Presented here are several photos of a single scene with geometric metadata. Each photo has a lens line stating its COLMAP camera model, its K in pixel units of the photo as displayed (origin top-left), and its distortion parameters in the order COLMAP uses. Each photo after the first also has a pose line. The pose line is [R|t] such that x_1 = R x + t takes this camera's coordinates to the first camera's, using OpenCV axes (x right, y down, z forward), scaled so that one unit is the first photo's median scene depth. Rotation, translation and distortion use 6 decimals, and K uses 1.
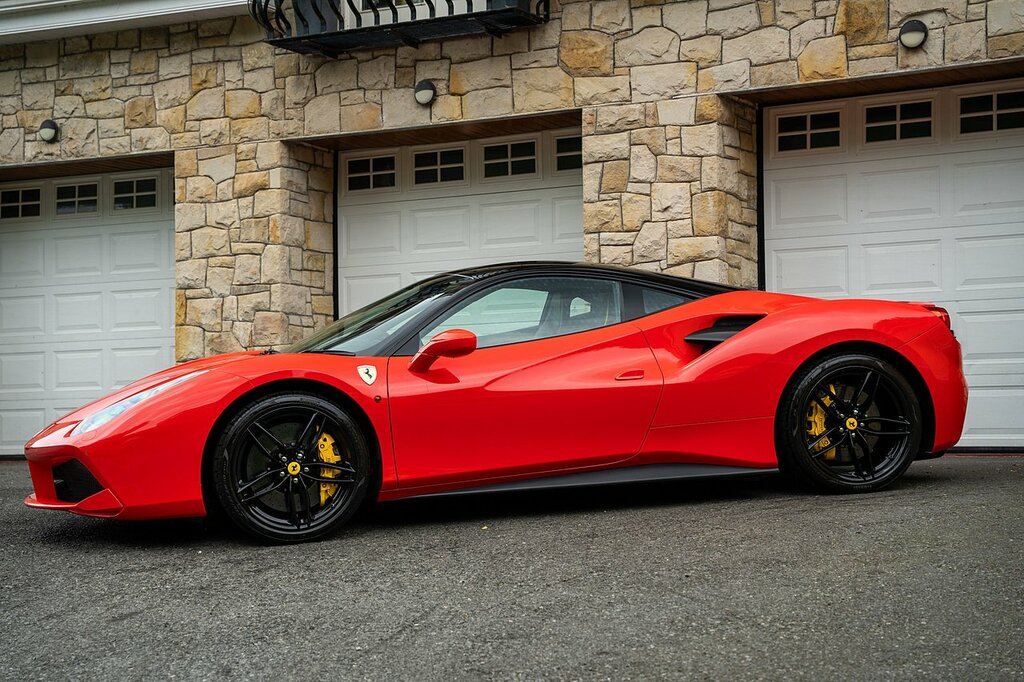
lens RADIAL K [[1852.3, 0, 512.0], [0, 1852.3, 341.0], [0, 0, 1]] dist [0.260454, 0.418108]
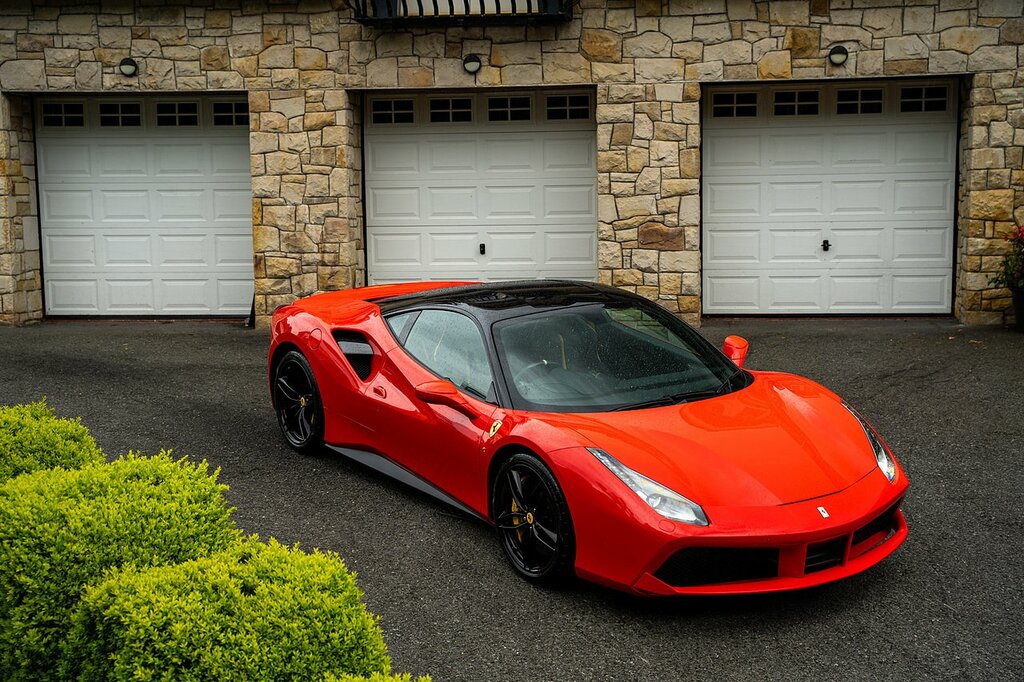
lens RADIAL K [[1521.6, 0, 512.0], [0, 1521.6, 341.0], [0, 0, 1]] dist [0.121744, 0.433895]
pose [[0.928033, -0.035141, 0.370837, -0.443401], [-0.017987, 0.990151, 0.138843, -0.086562], [-0.372063, -0.135521, 0.918261, -0.081563]]
